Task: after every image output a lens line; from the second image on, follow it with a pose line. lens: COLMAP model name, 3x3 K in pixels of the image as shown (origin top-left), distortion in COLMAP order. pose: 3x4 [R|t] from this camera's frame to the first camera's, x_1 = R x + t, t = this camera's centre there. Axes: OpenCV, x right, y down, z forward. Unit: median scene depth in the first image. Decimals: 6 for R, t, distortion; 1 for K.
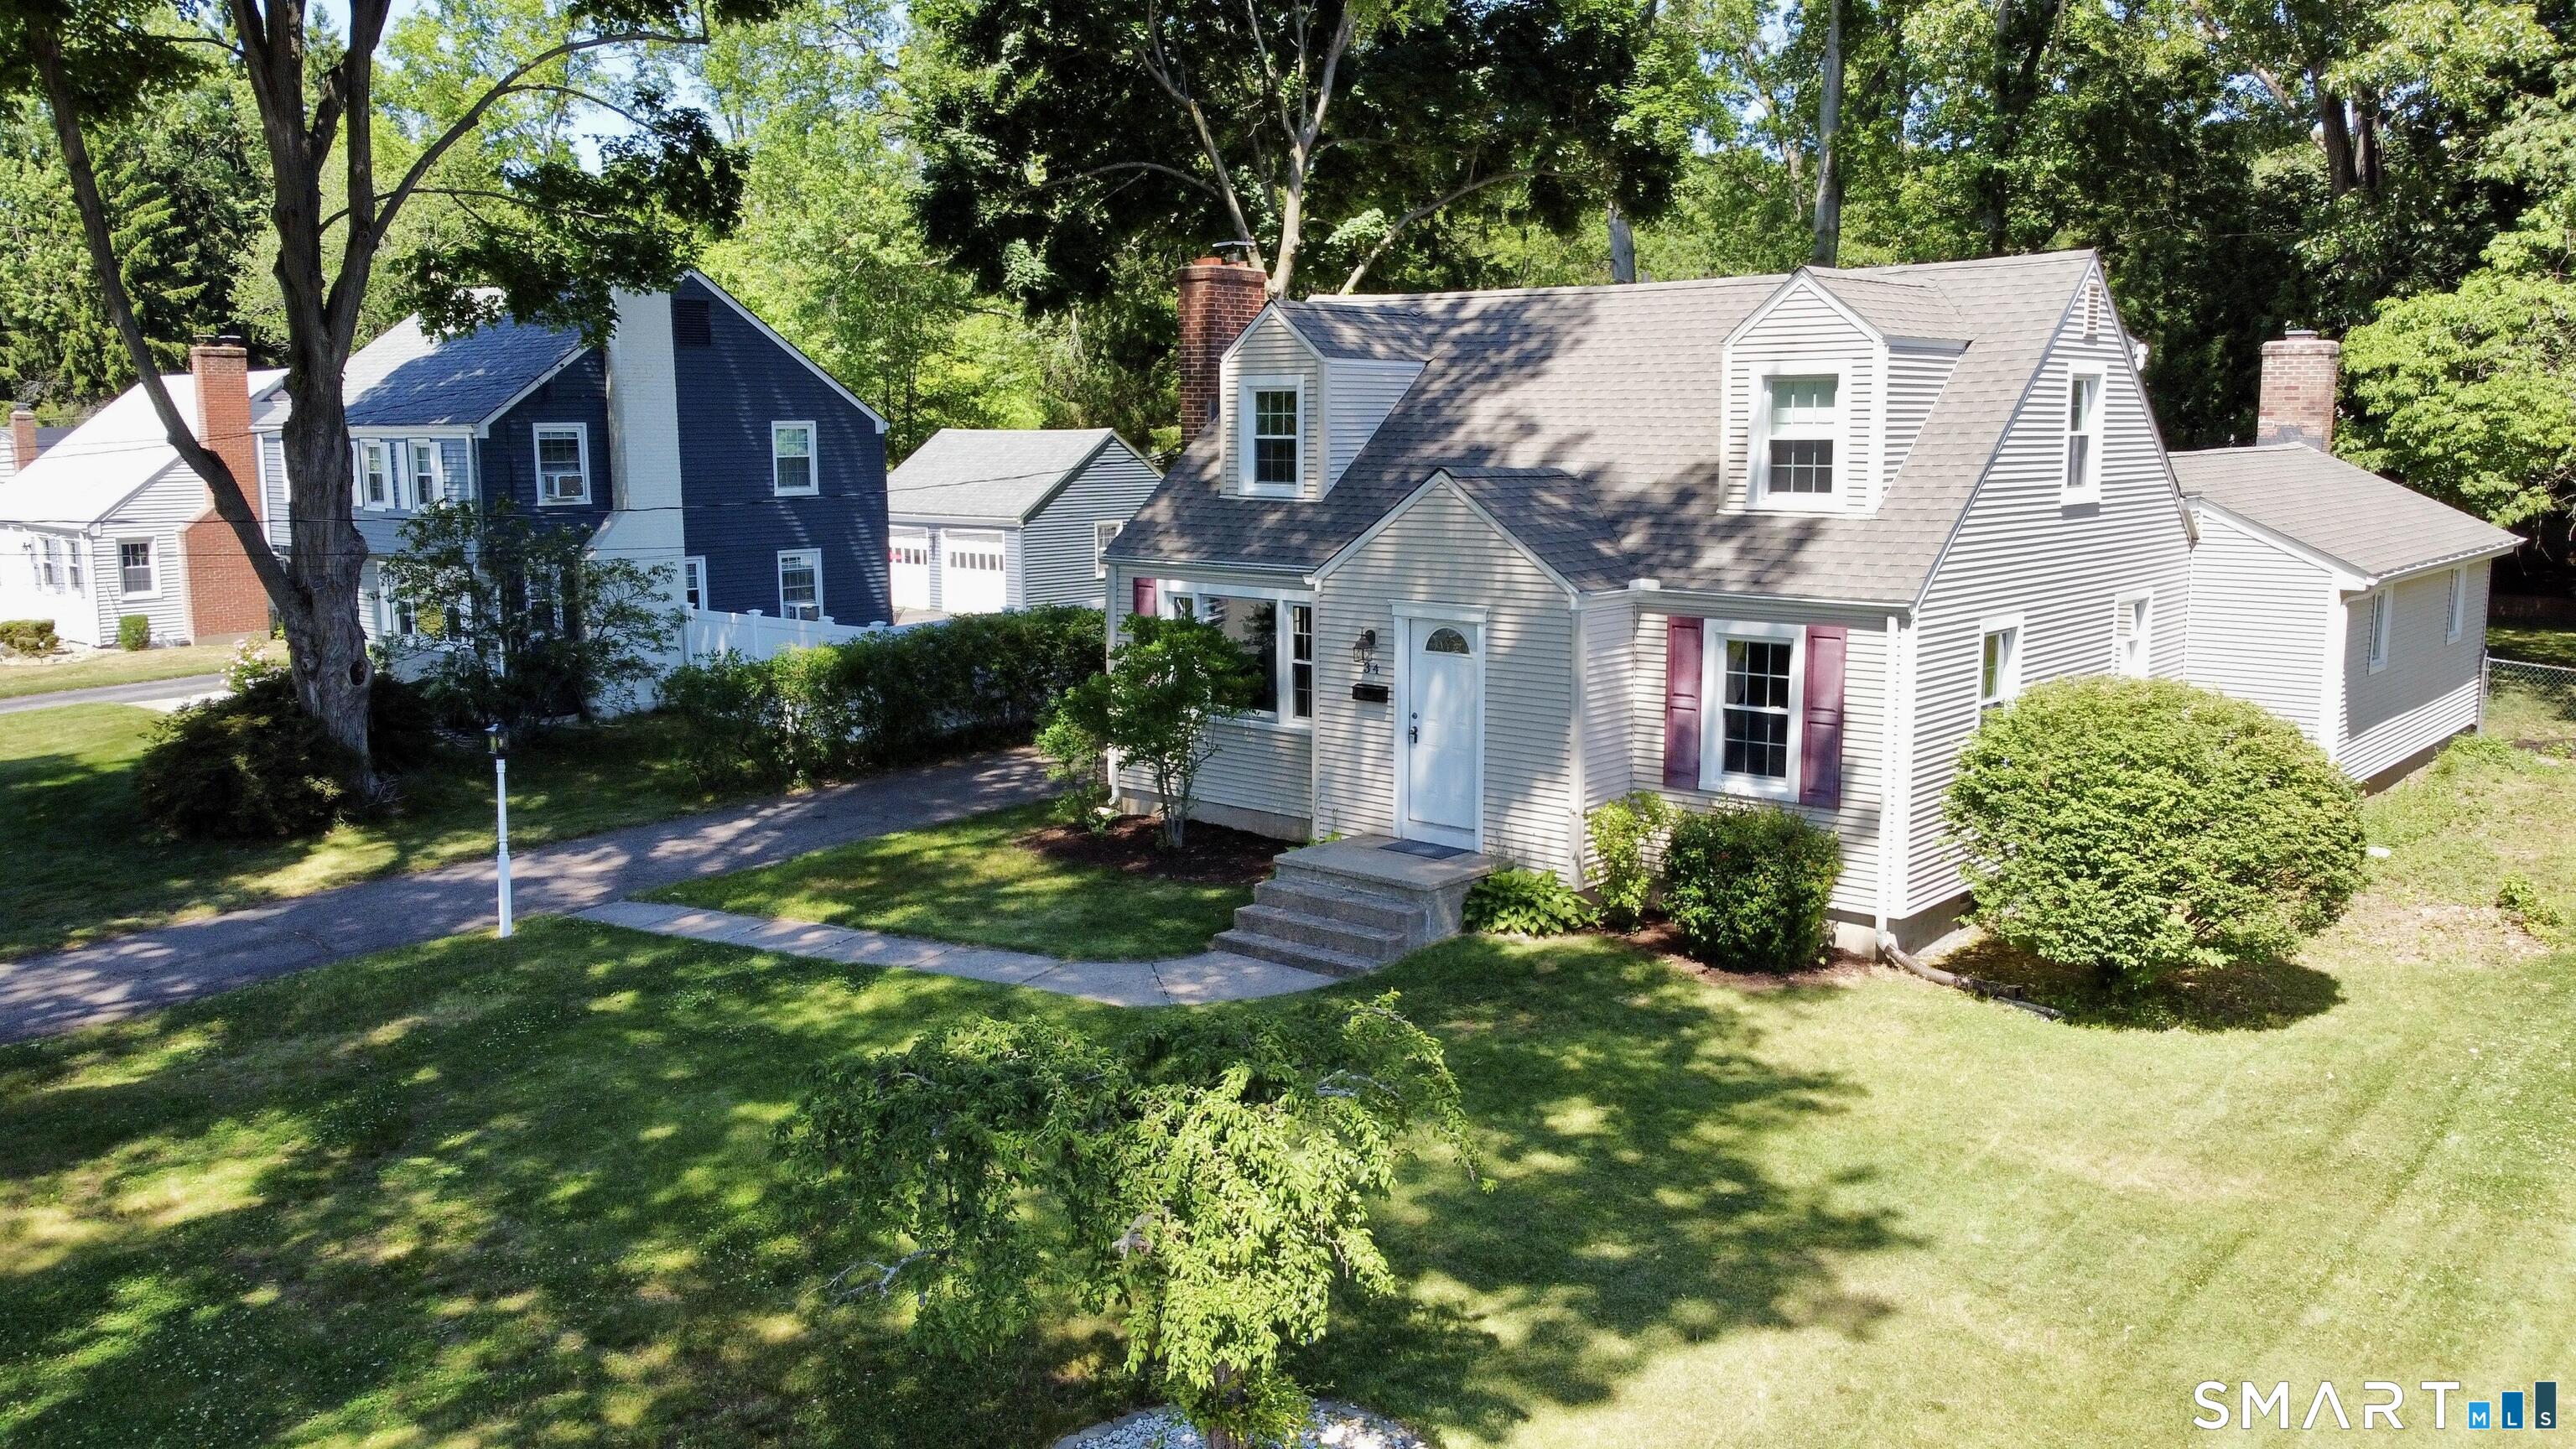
lens RADIAL K [[2010.4, 0, 1245.9], [0, 2010.4, 733.6], [0, 0, 1]] dist [-0.006660, 0.001396]
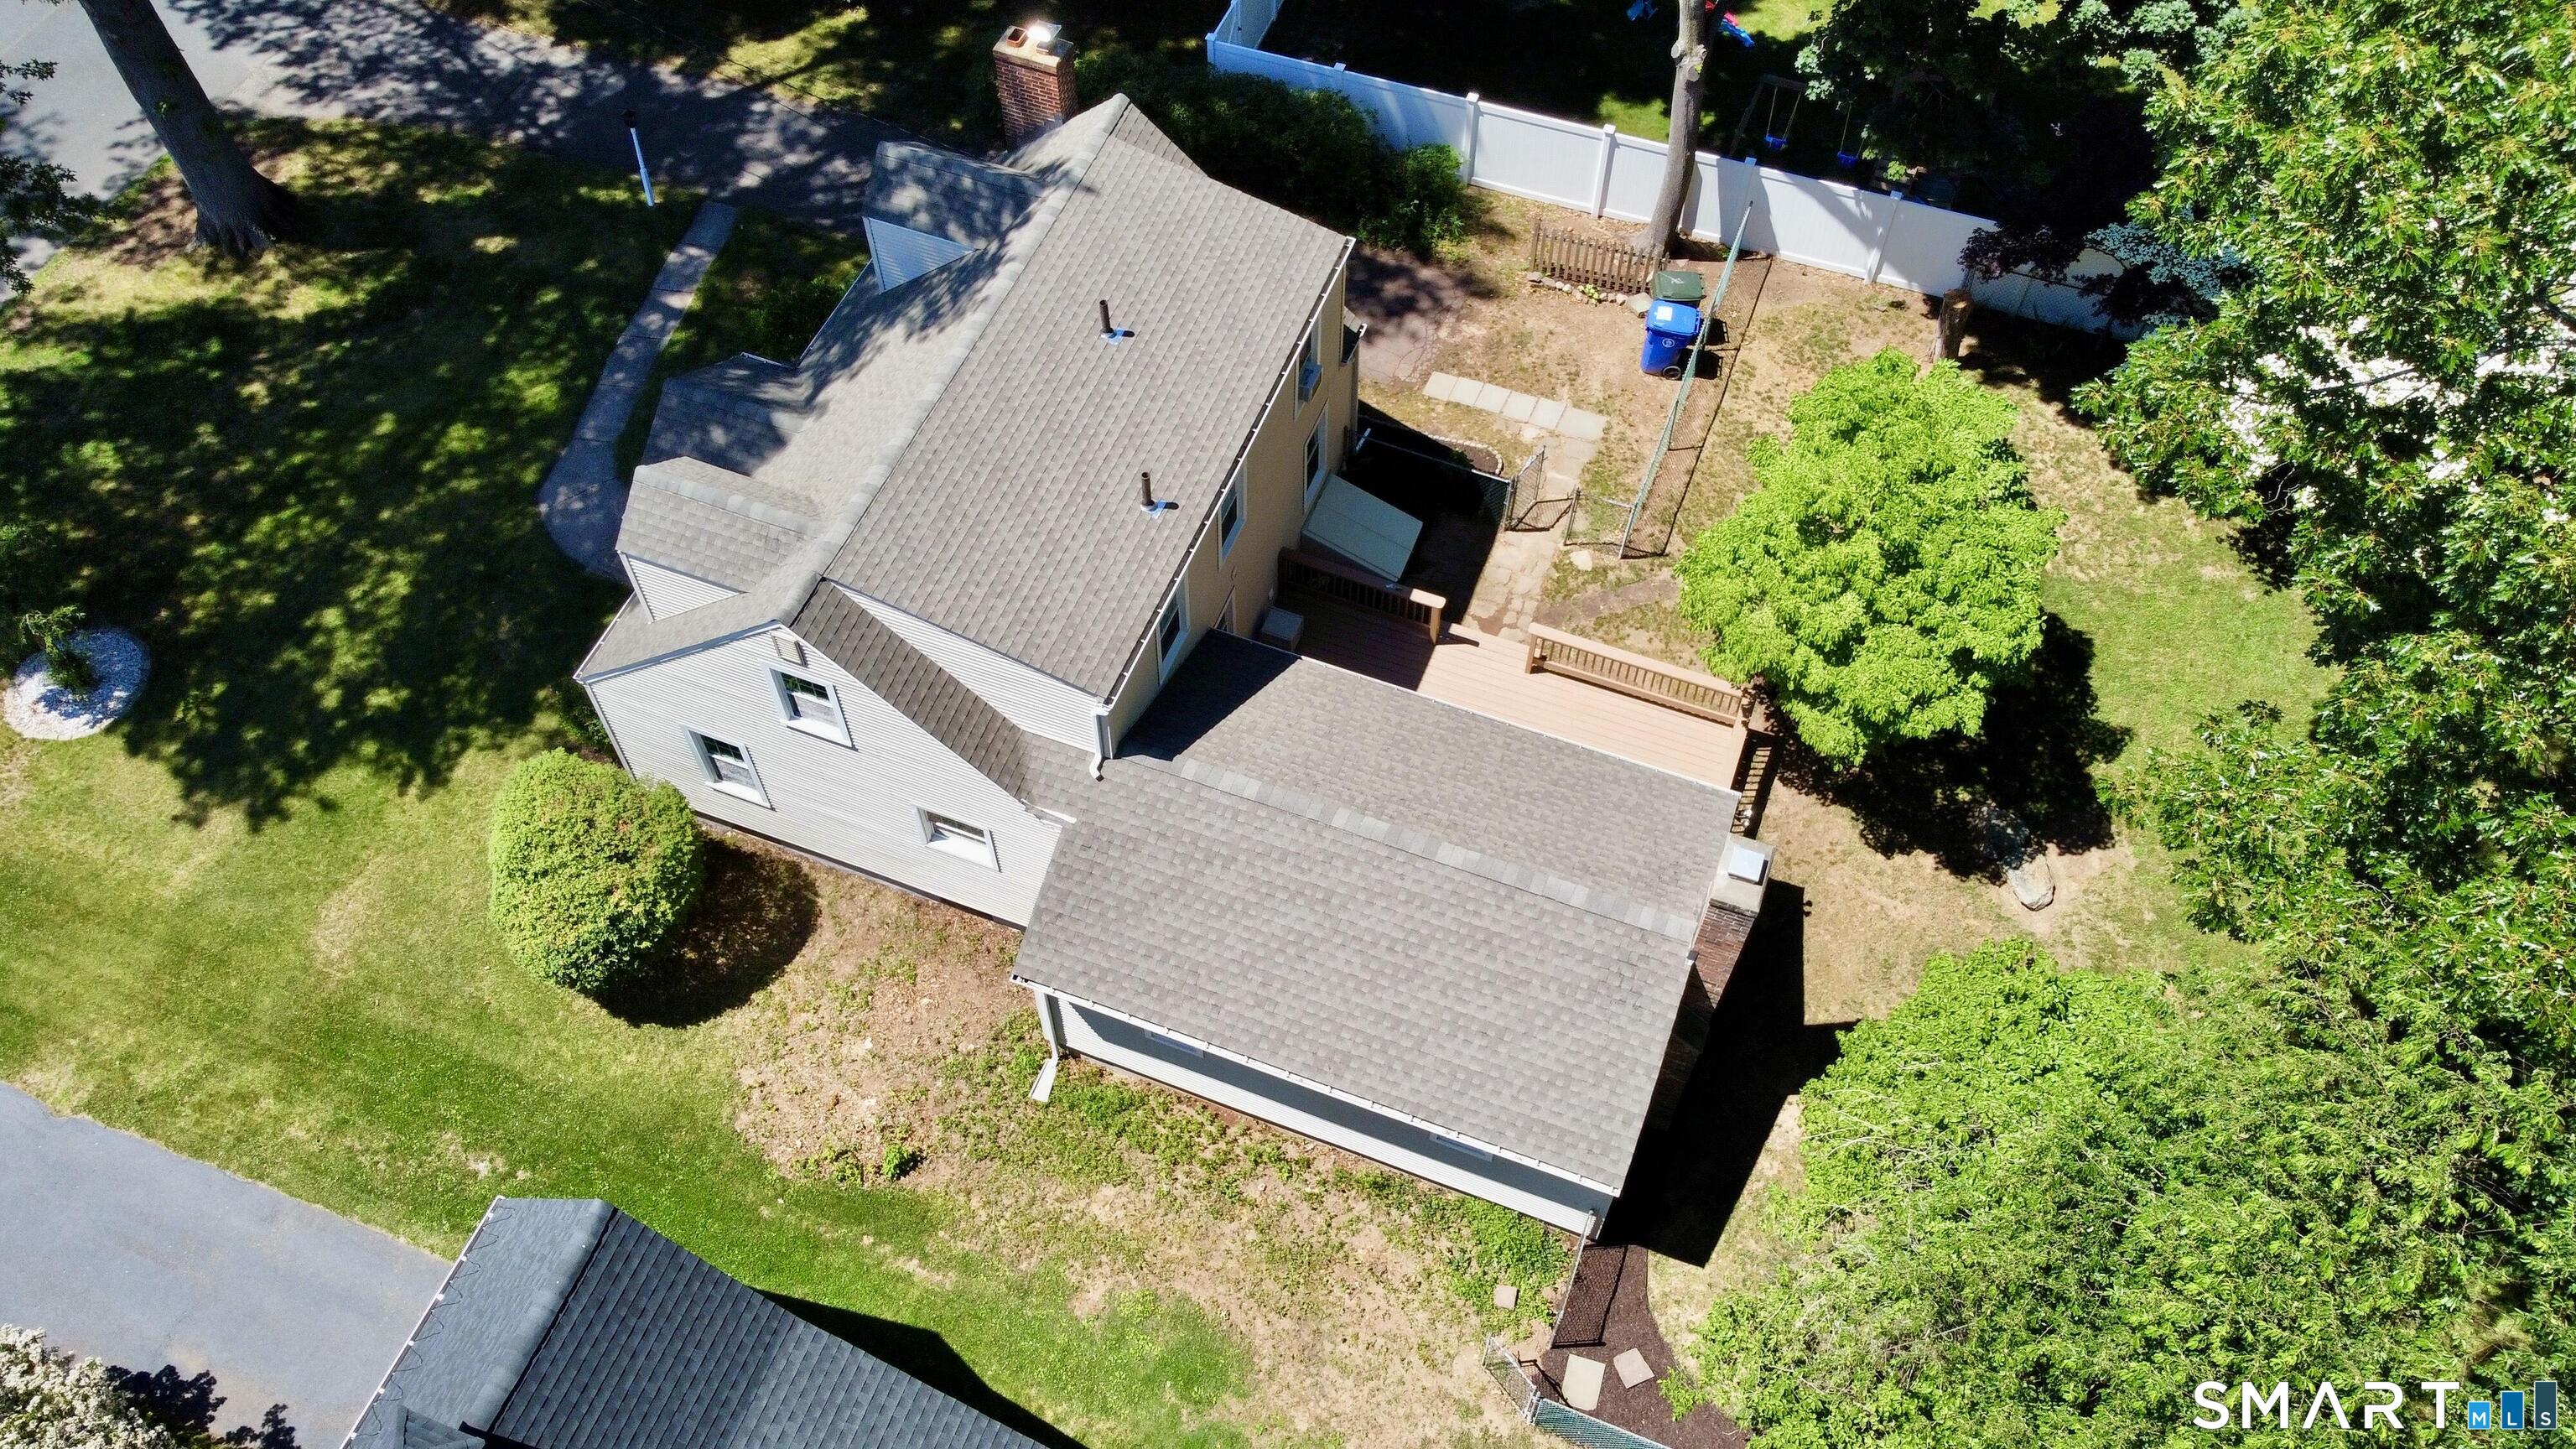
lens RADIAL K [[2010.4, 0, 1245.9], [0, 2010.4, 733.6], [0, 0, 1]] dist [-0.006660, 0.001396]
pose [[0.351370, 0.784697, -0.510676, 1.241092], [-0.132690, 0.581689, 0.802516, -1.260889], [0.926786, -0.214218, 0.308509, 0.892226]]
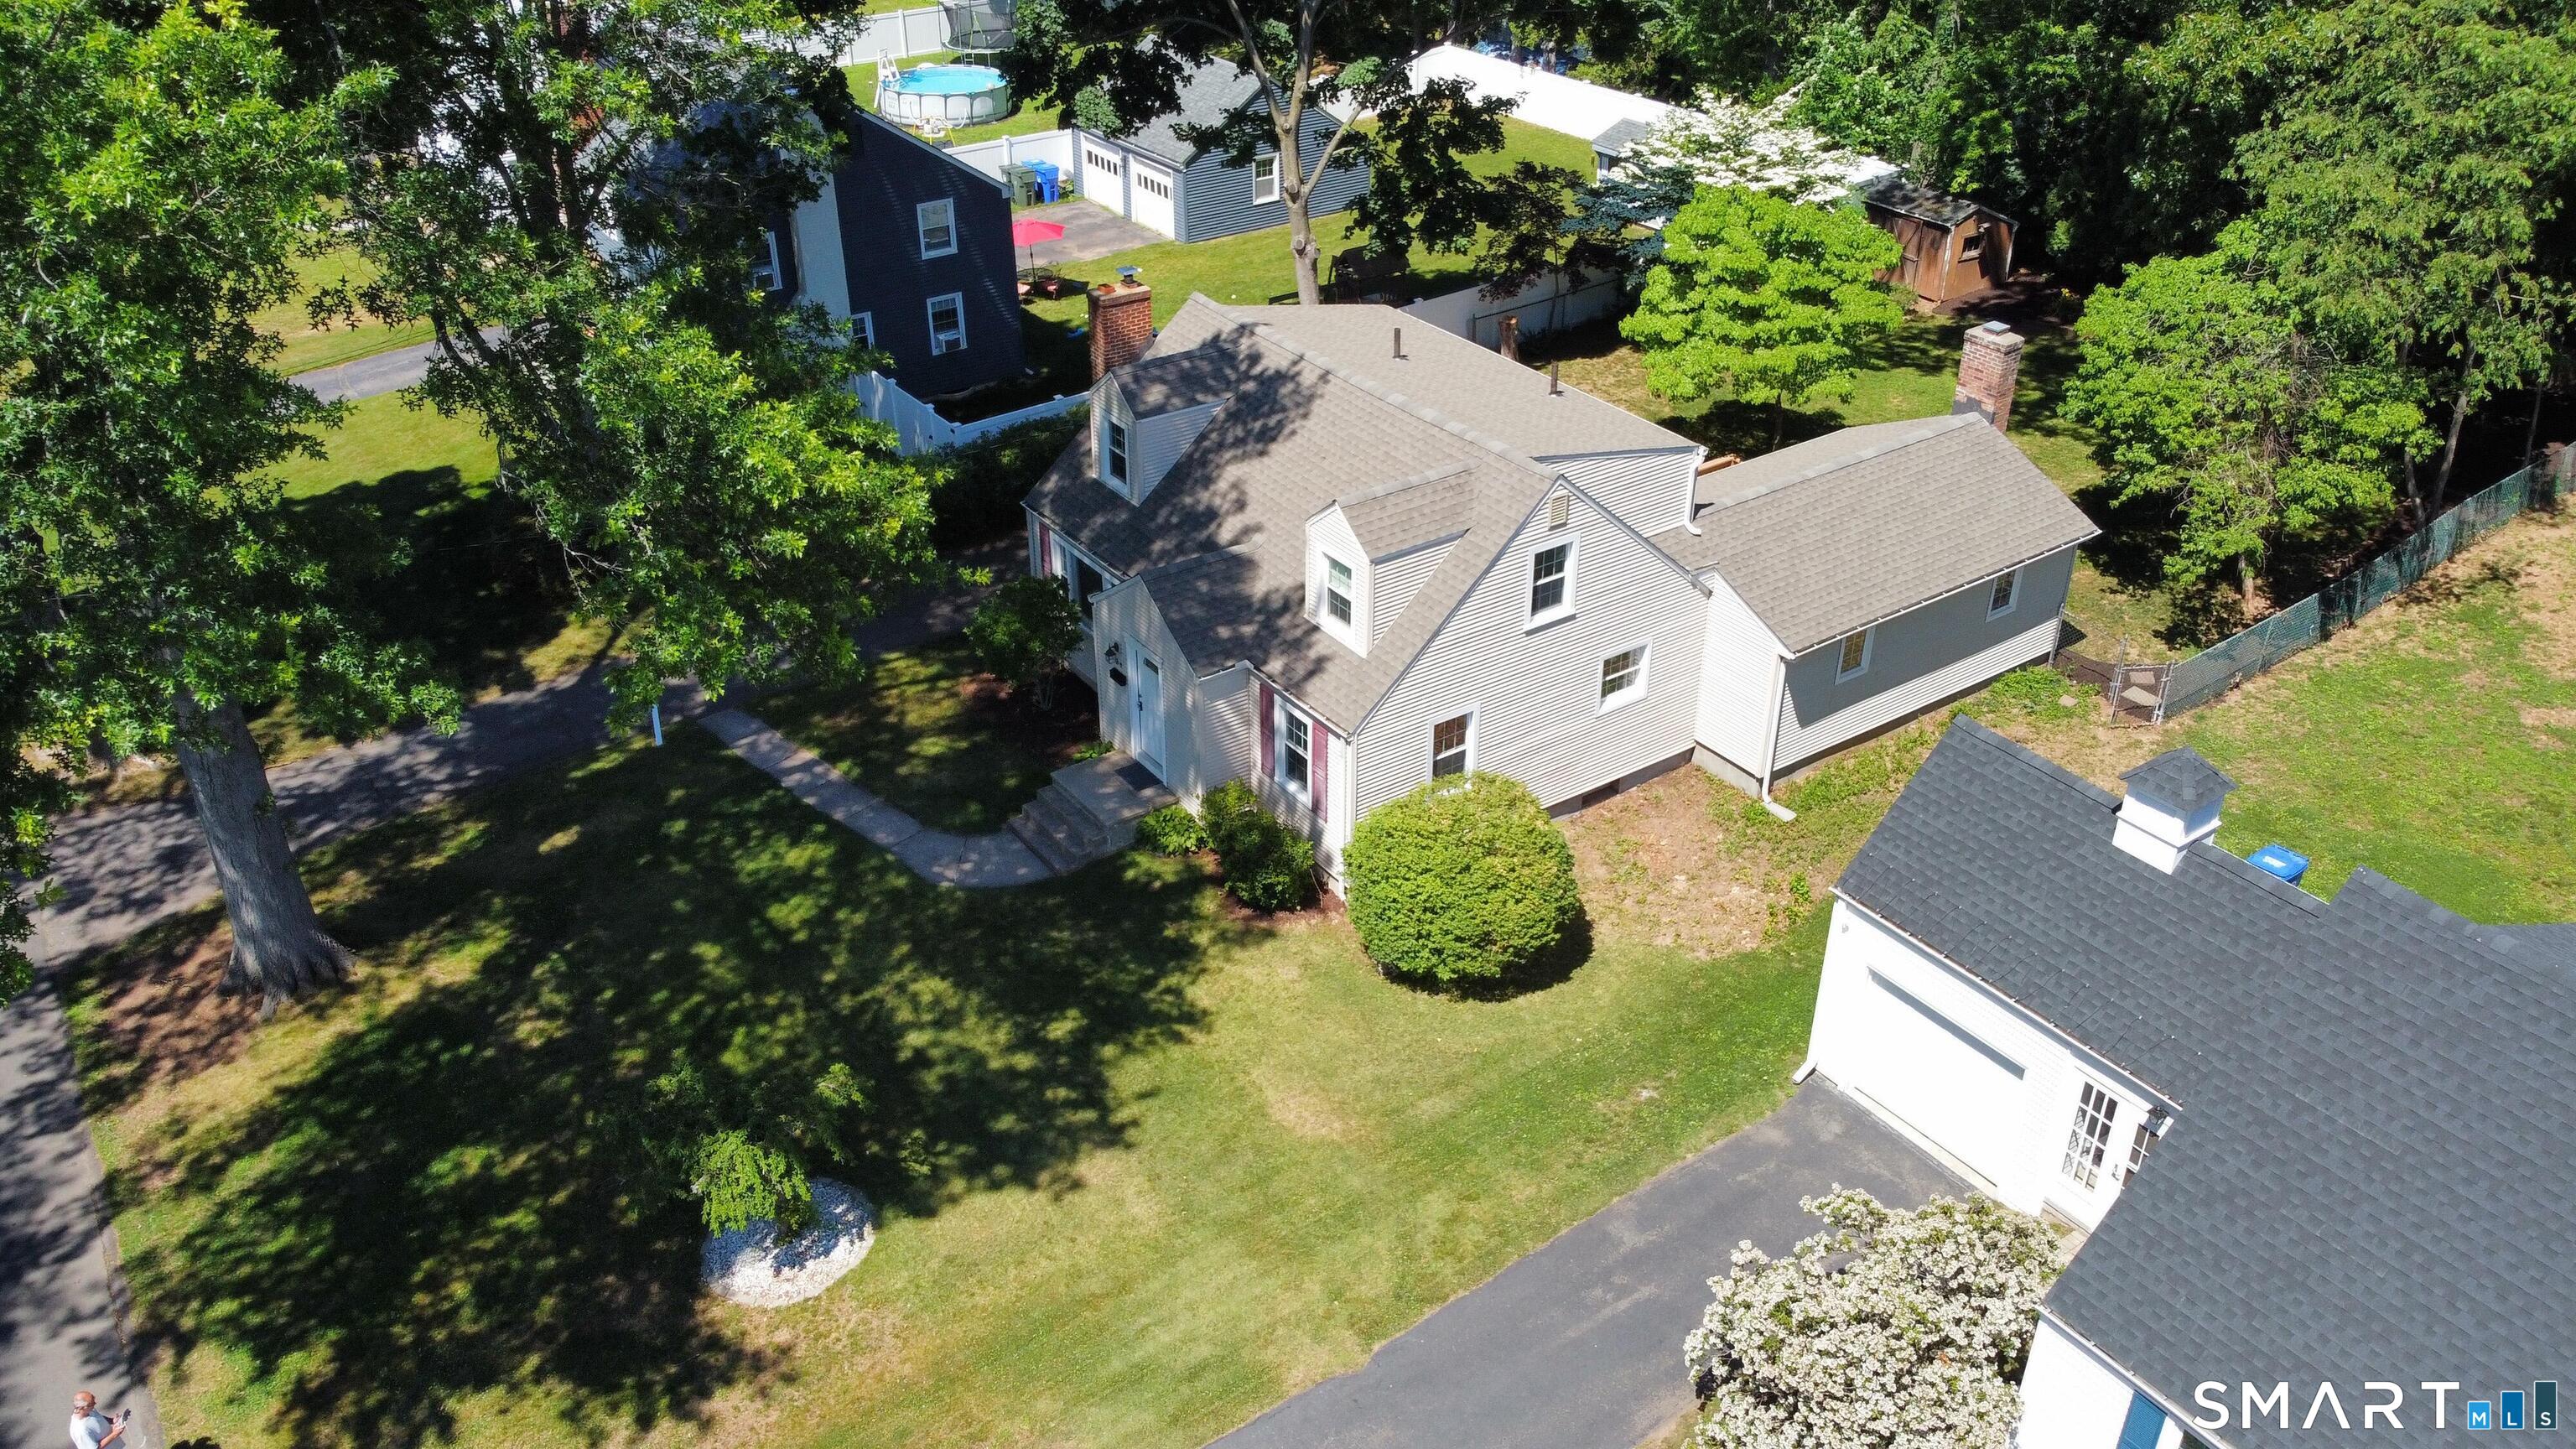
lens RADIAL K [[2010.4, 0, 1245.9], [0, 2010.4, 733.6], [0, 0, 1]] dist [-0.006660, 0.001396]
pose [[0.970870, 0.125556, -0.204076, 0.548457], [-0.037559, 0.920931, 0.387910, -0.670071], [0.236644, -0.368946, 0.898821, -0.524257]]
